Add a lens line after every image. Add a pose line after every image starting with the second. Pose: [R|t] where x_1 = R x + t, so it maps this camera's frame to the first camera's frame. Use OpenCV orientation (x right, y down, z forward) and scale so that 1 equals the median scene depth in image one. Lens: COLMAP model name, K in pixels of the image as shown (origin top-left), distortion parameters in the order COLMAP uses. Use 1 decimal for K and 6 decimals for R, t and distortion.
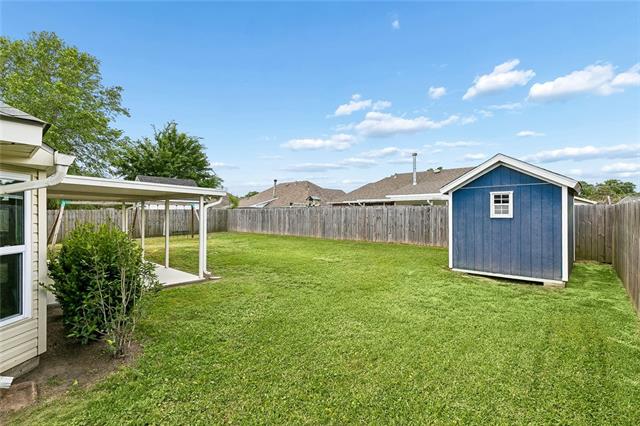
lens RADIAL K [[288.4, 0, 320.8], [0, 288.4, 210.9], [0, 0, 1]] dist [0.003122, 0.000227]
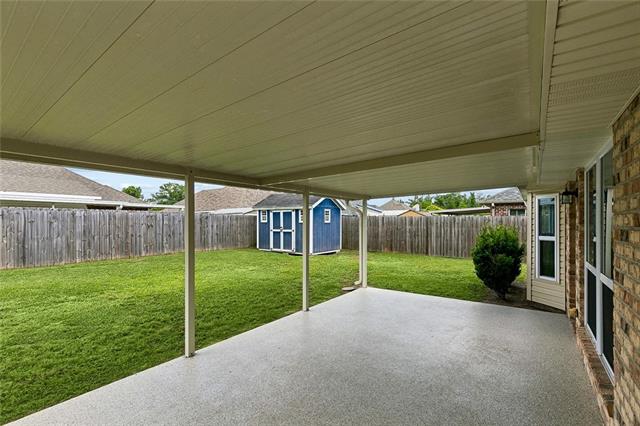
lens RADIAL K [[288.4, 0, 318.9], [0, 288.4, 216.5], [0, 0, 1]] dist [0.003122, 0.000227]
pose [[-0.089097, 0.012051, 0.995950, -1.275877], [-0.009741, 0.999868, -0.012969, 0.006814], [-0.995975, -0.010857, -0.088968, 1.192346]]
